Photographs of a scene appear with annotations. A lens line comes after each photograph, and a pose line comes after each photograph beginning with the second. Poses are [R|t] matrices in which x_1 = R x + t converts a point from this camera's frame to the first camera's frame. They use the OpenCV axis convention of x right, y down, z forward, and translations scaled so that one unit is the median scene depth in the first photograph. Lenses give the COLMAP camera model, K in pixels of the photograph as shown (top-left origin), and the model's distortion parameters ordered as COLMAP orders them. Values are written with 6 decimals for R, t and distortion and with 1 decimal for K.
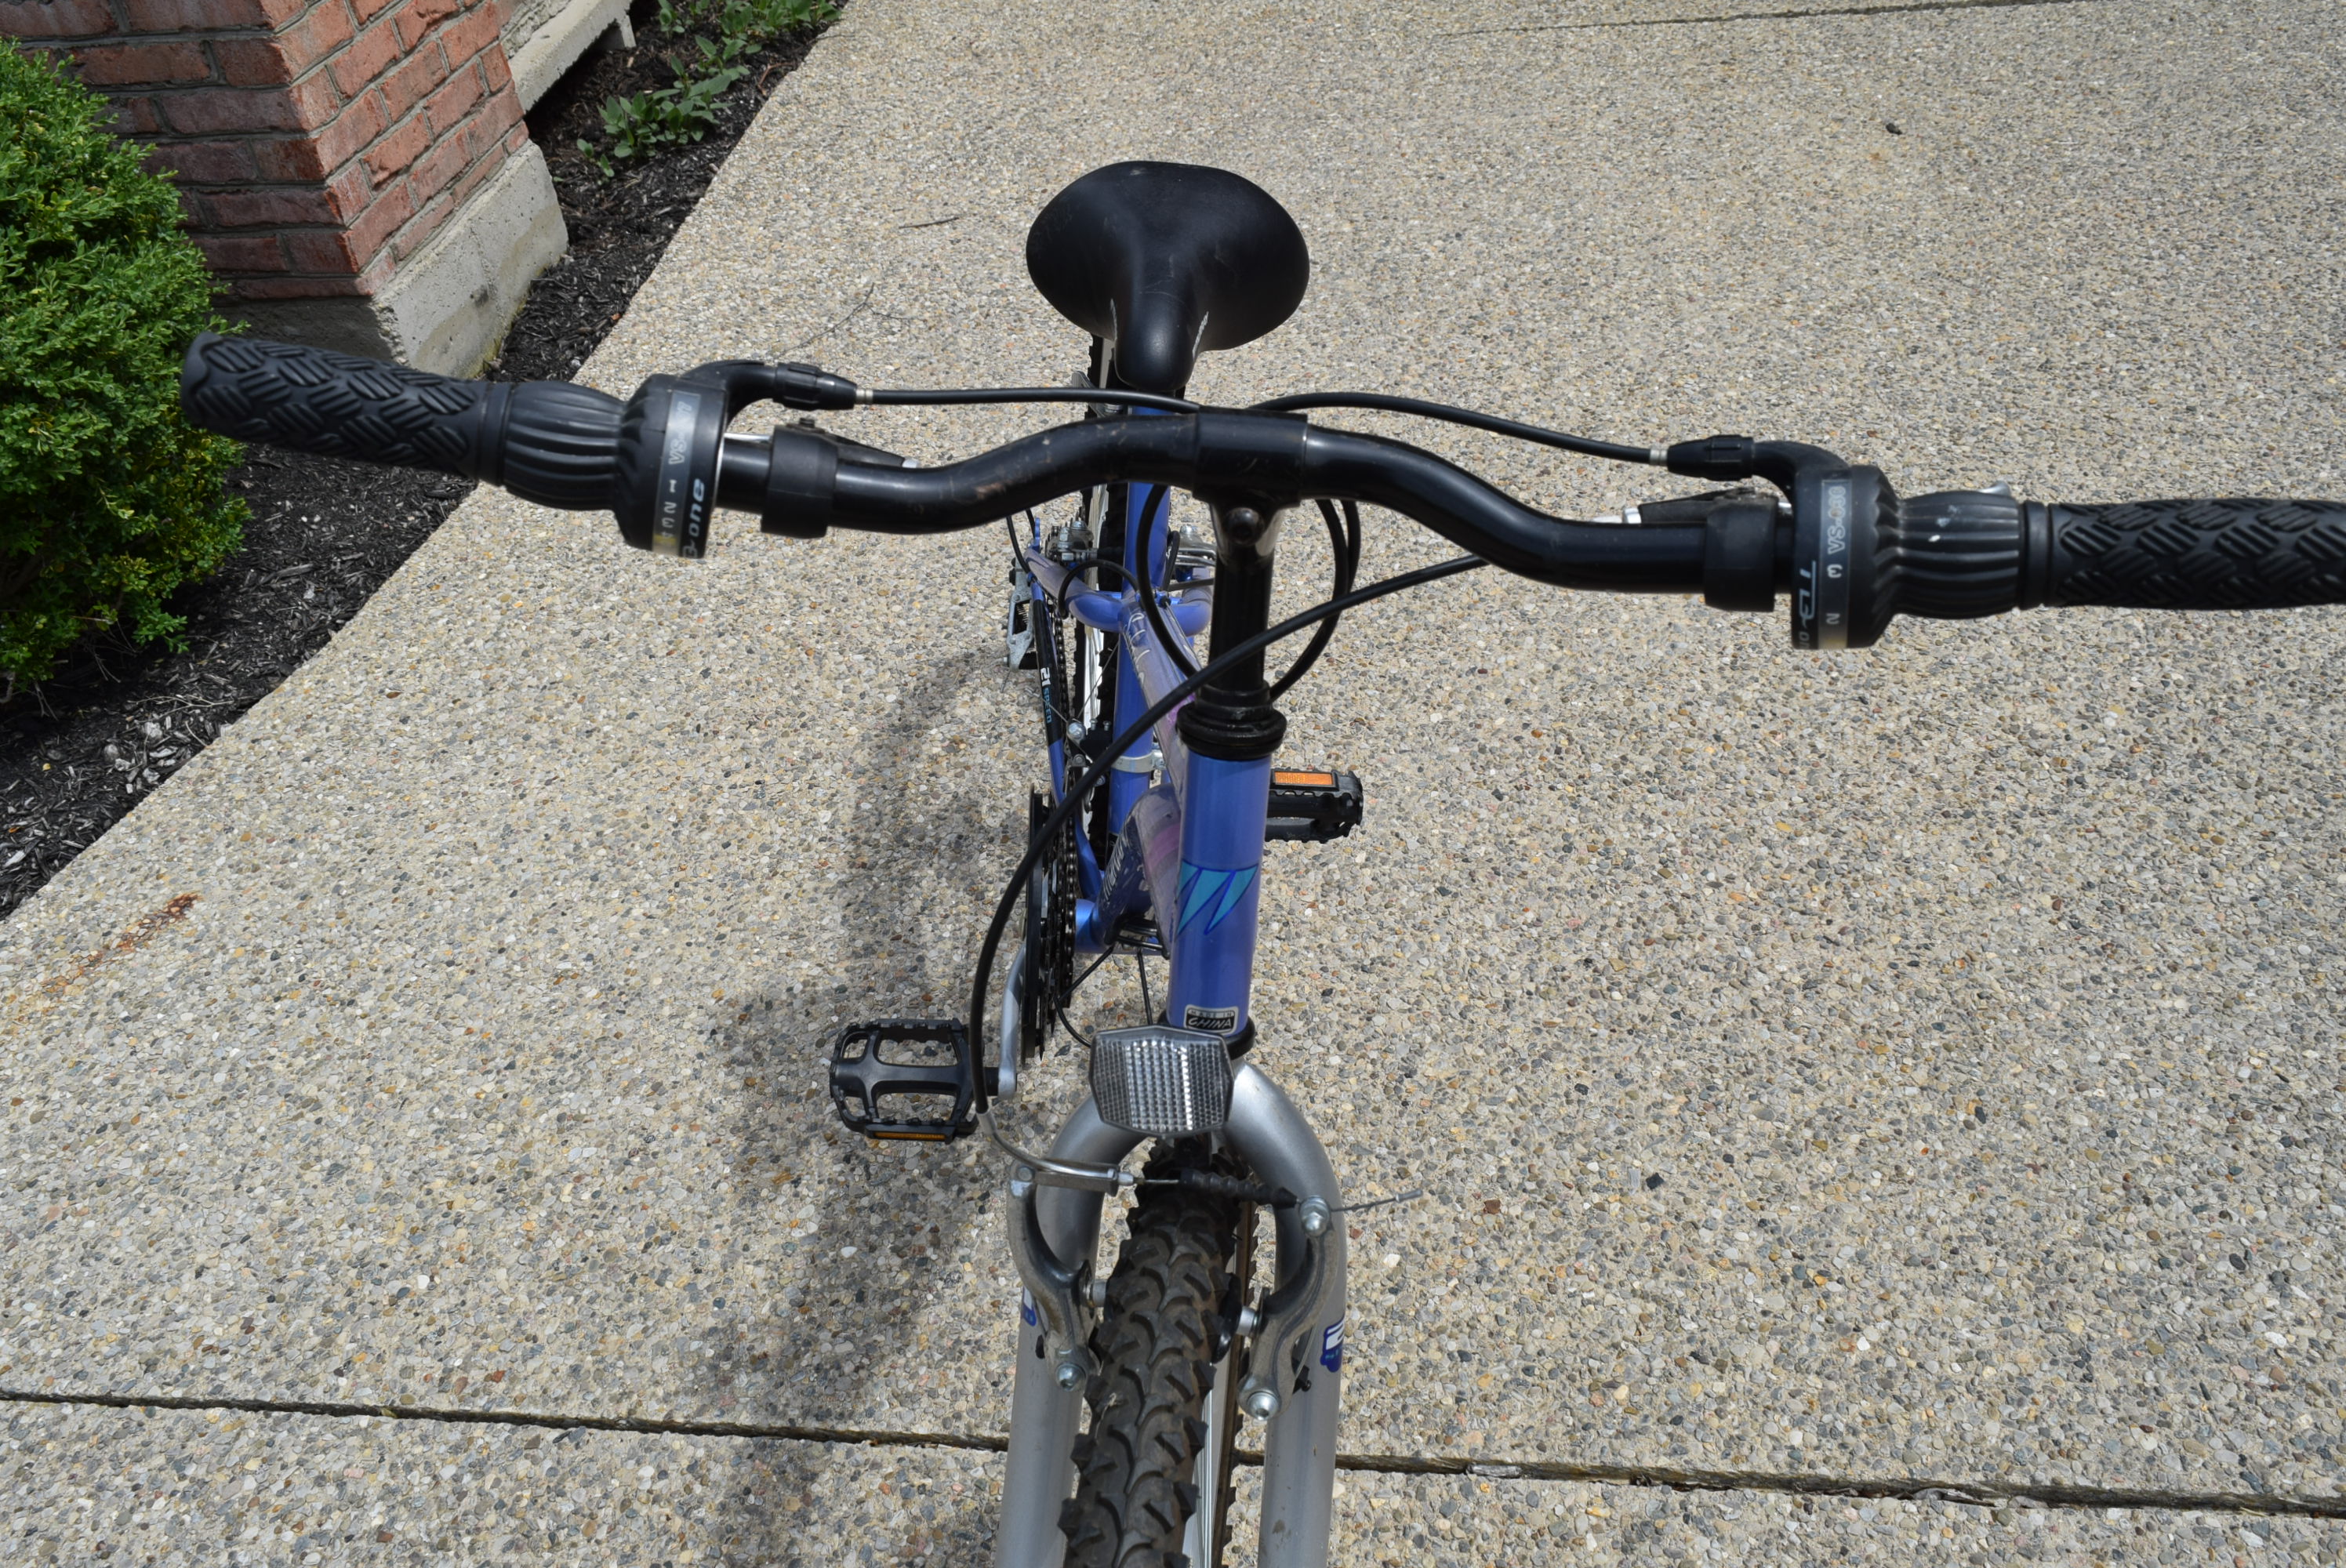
lens RADIAL K [[1871.8, 0, 1156.9], [0, 1871.8, 790.4], [0, 0, 1]] dist [-0.017729, 0.005964]
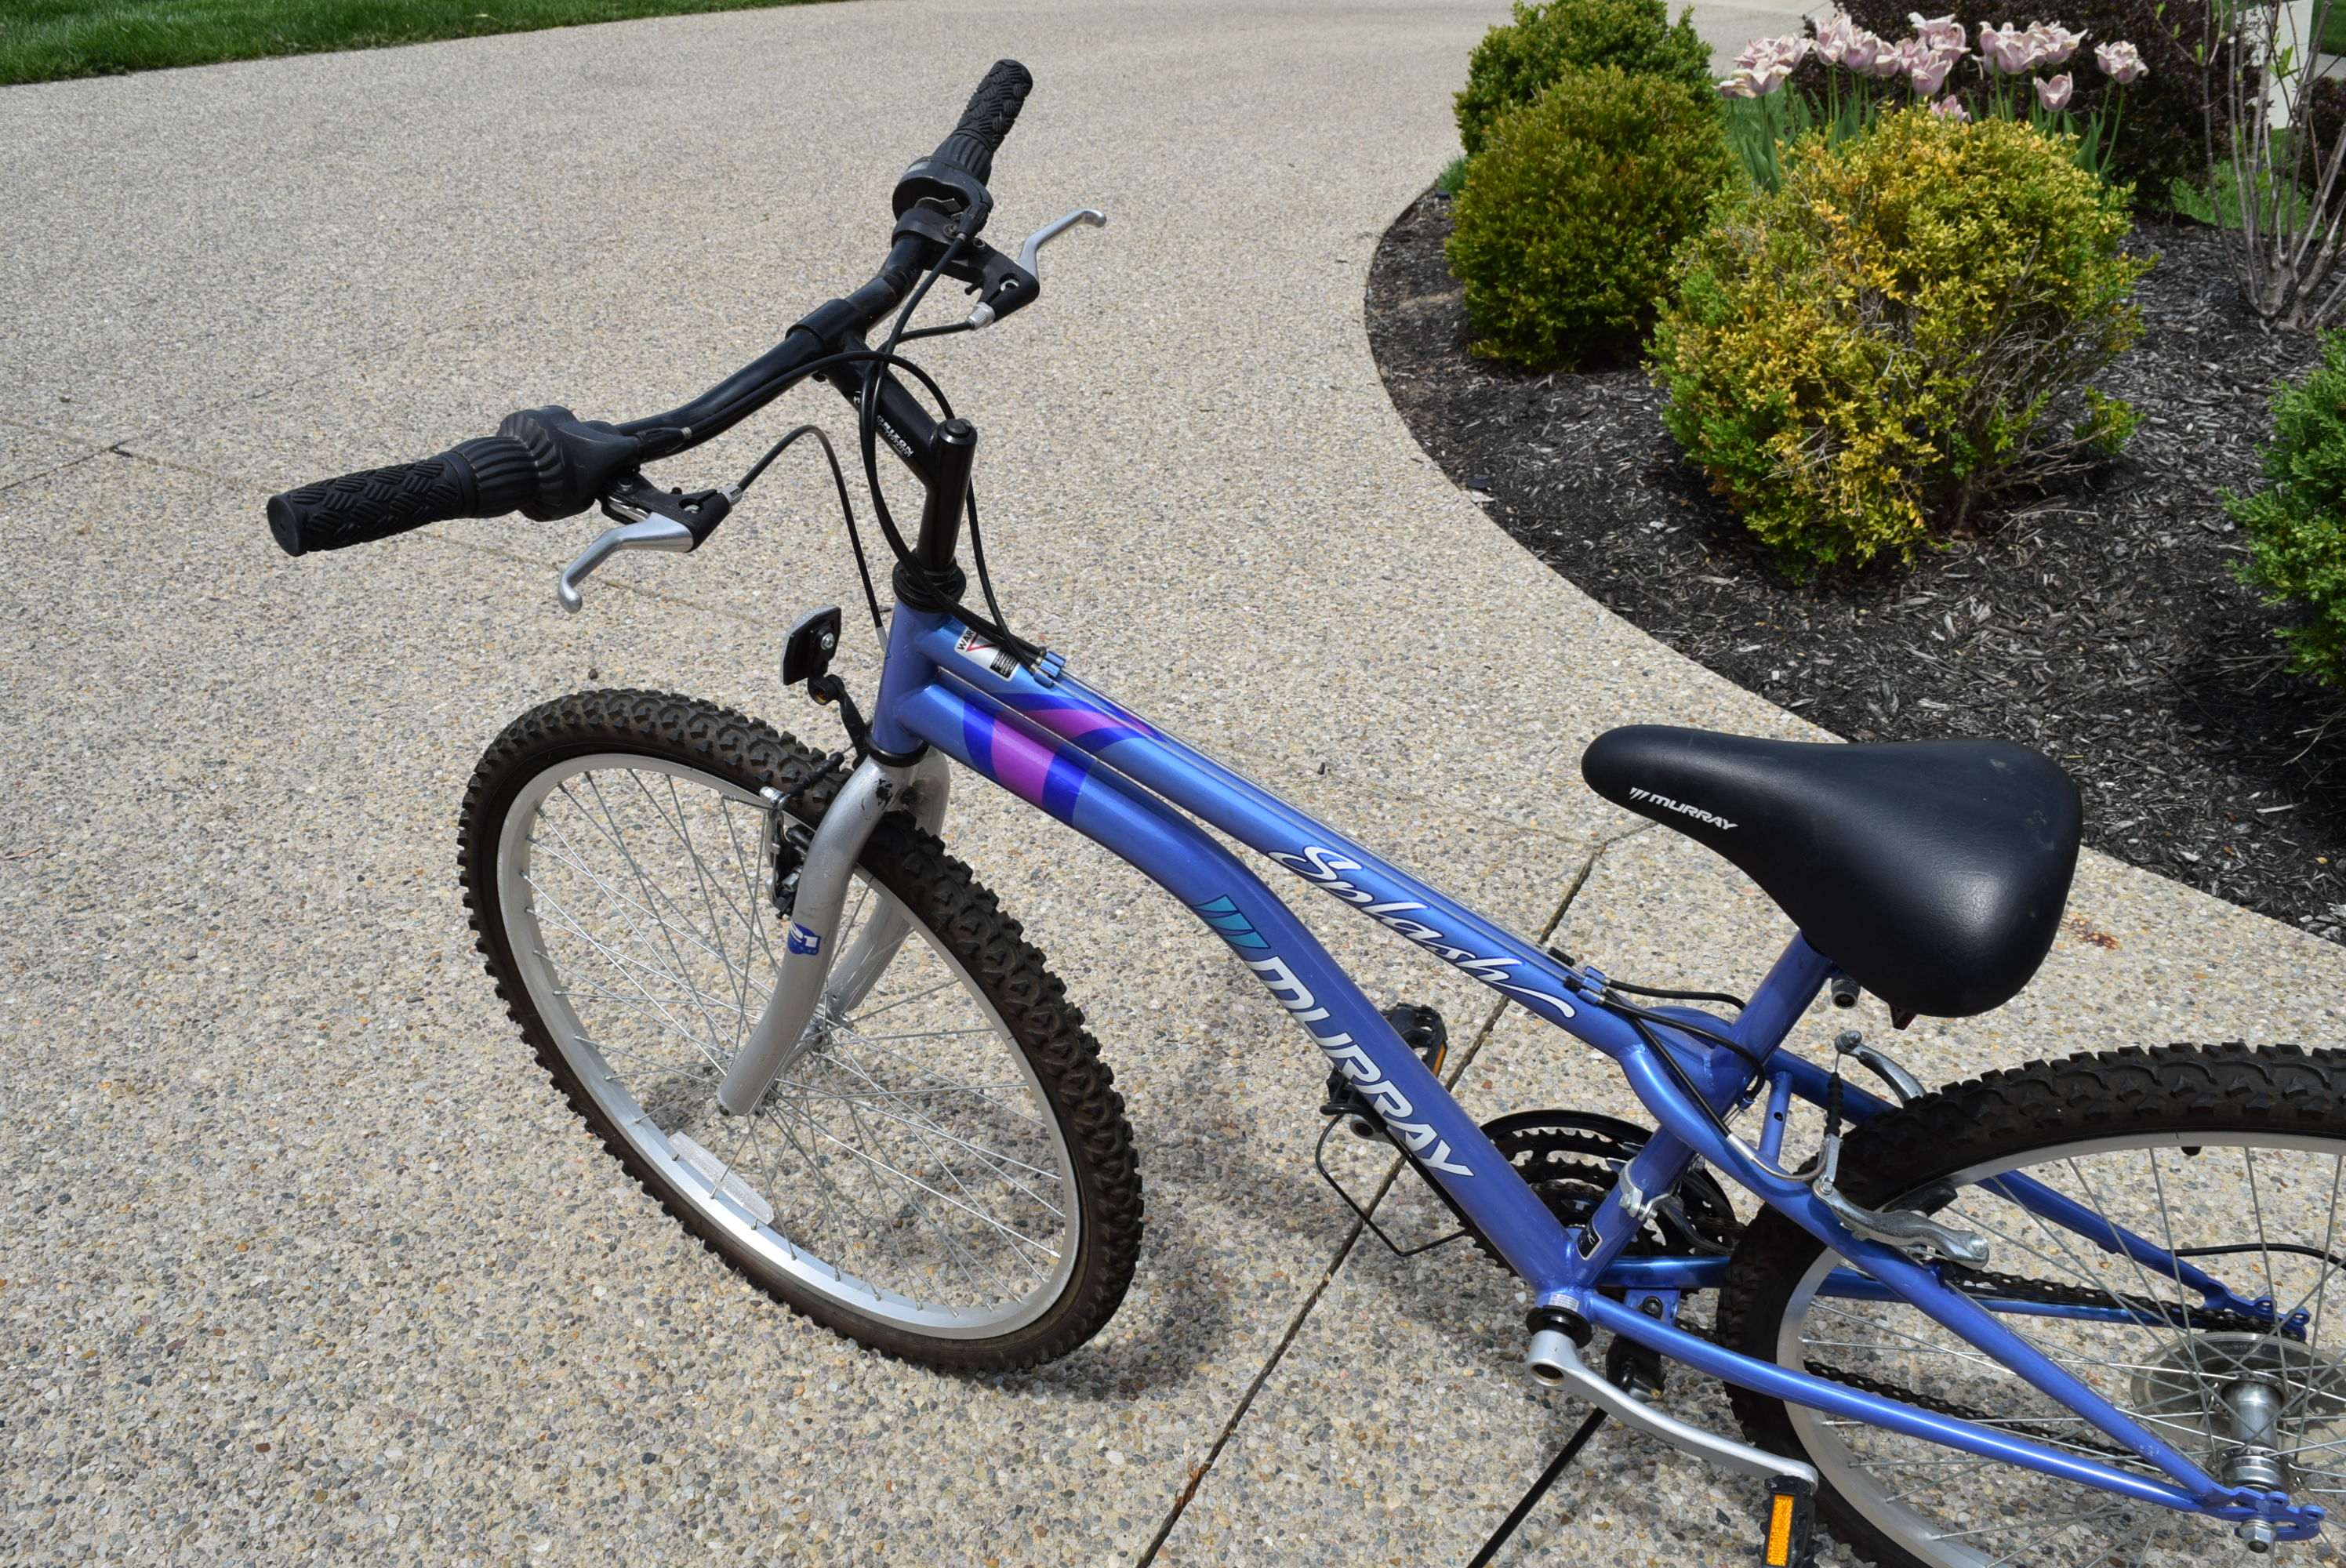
lens RADIAL K [[1927.6, 0, 1165.5], [0, 1927.6, 794.0], [0, 0, 1]] dist [-0.031443, 0.014360]
pose [[-0.377764, 0.569395, -0.730126, 0.550132], [-0.571473, 0.477054, 0.667712, -0.509313], [0.728501, 0.669484, 0.145180, 0.482994]]
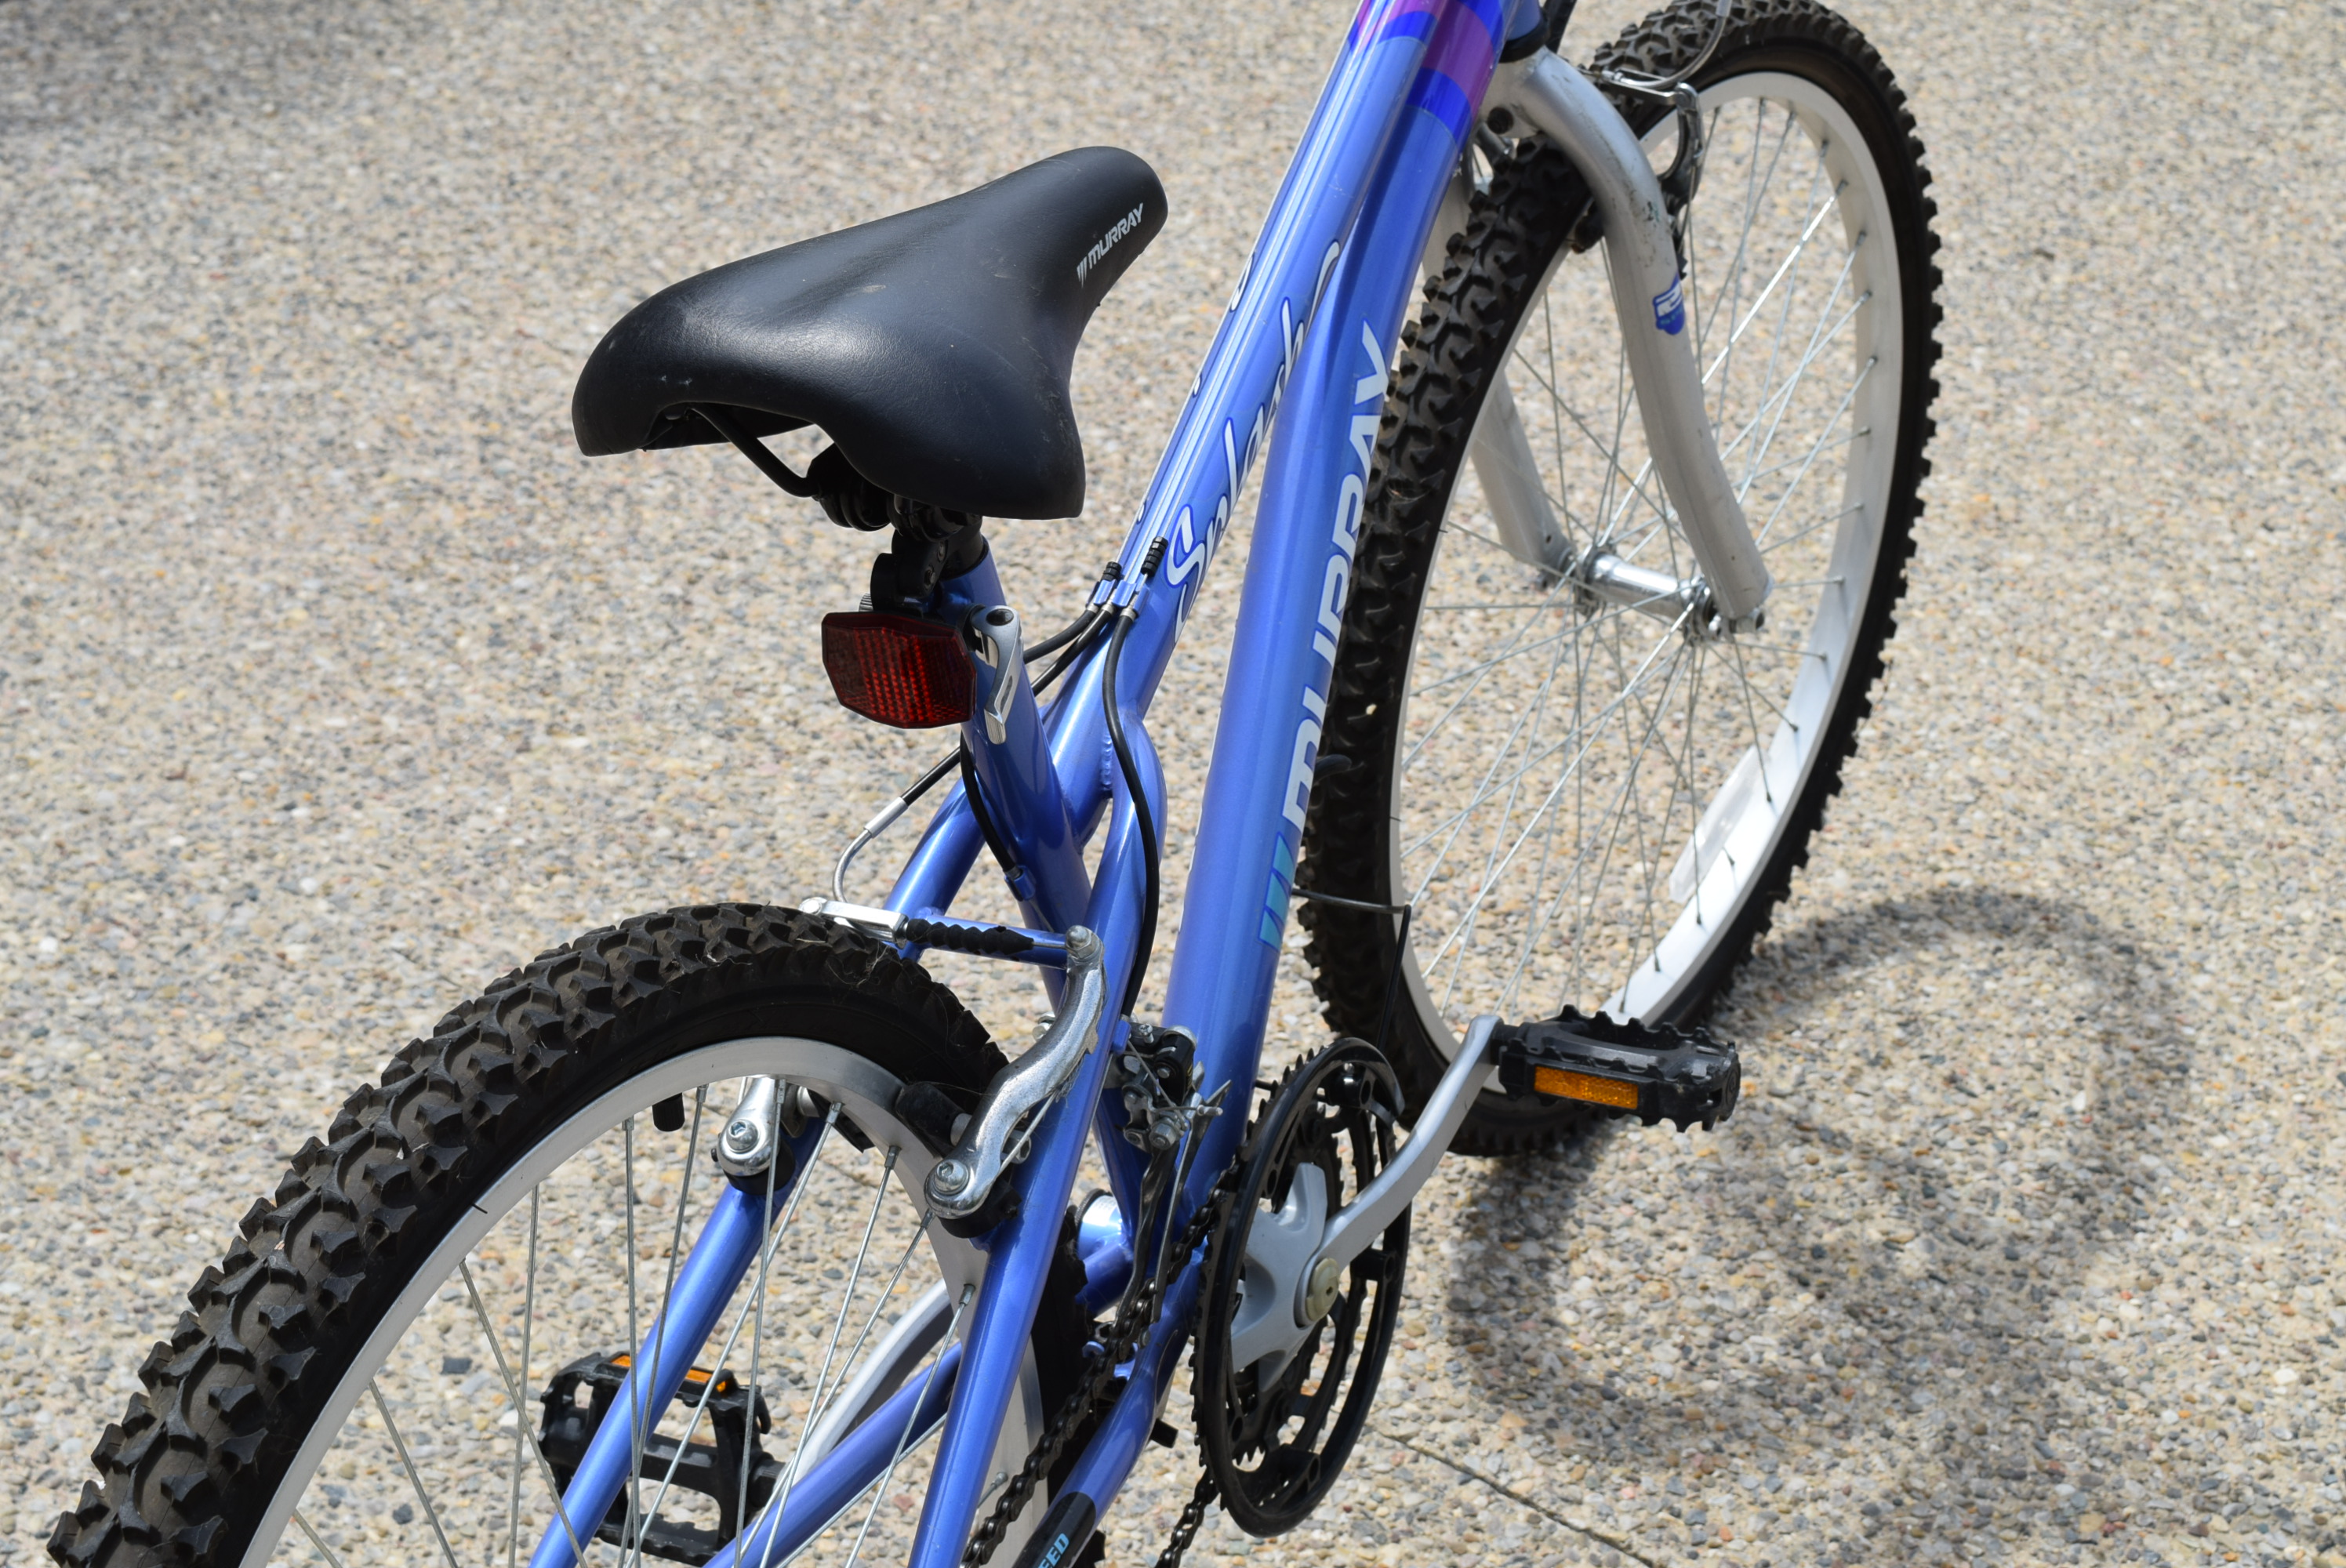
lens RADIAL K [[3763.7, 0, 1151.9], [0, 3763.7, 779.3], [0, 0, 1]] dist [-0.028540, 0.000000]
pose [[-0.893463, -0.217051, 0.393209, -0.384826], [0.296860, 0.371595, 0.879654, -0.877818], [-0.337044, 0.902666, -0.267572, 1.043173]]
